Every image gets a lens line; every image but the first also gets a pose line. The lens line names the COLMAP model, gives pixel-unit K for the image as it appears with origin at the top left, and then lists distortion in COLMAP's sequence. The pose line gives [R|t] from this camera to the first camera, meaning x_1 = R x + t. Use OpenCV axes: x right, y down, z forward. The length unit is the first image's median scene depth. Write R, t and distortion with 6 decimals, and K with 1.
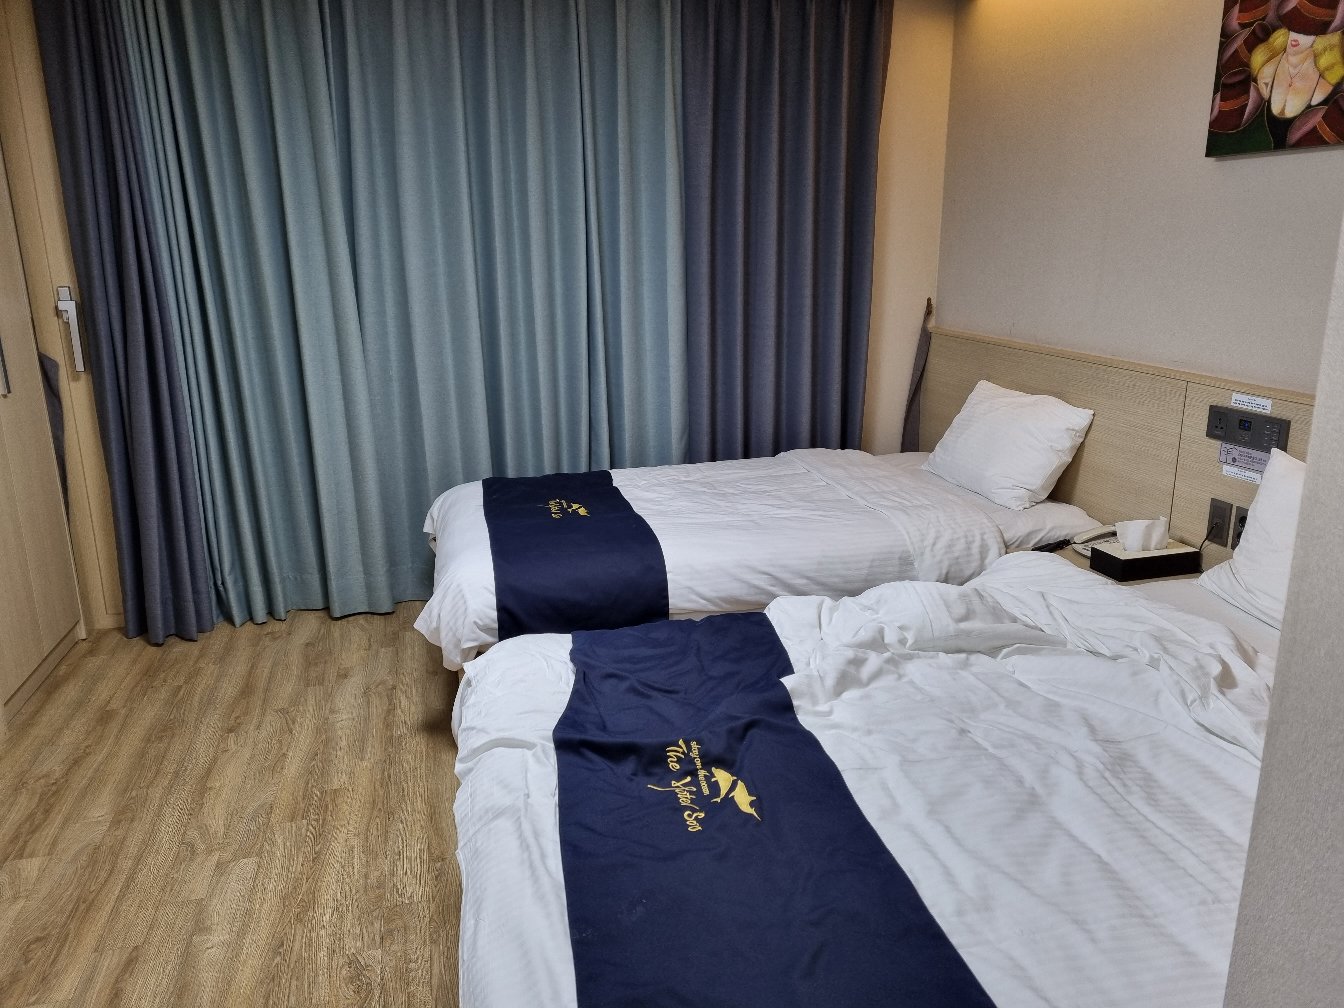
lens RADIAL K [[1021.7, 0, 672.0], [0, 1021.7, 504.0], [0, 0, 1]] dist [0.059908, -0.040144]
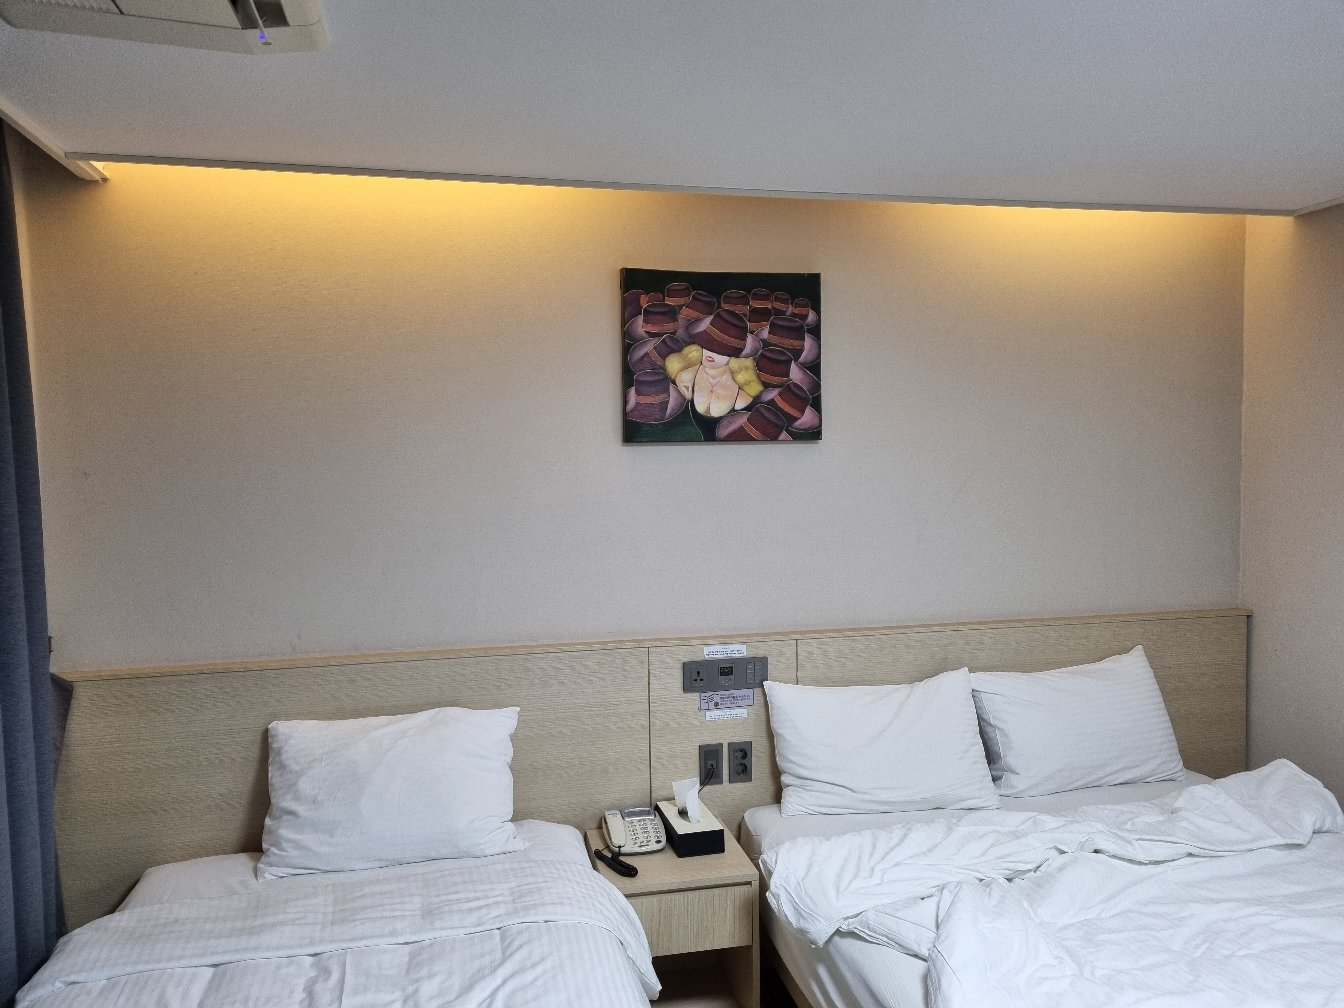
lens RADIAL K [[1021.7, 0, 672.0], [0, 1021.7, 504.0], [0, 0, 1]] dist [0.059908, -0.040144]
pose [[0.011079, -0.046793, 0.998843, -0.580003], [0.269218, 0.962159, 0.042089, -0.326248], [-0.963016, 0.268440, 0.023258, 1.014403]]
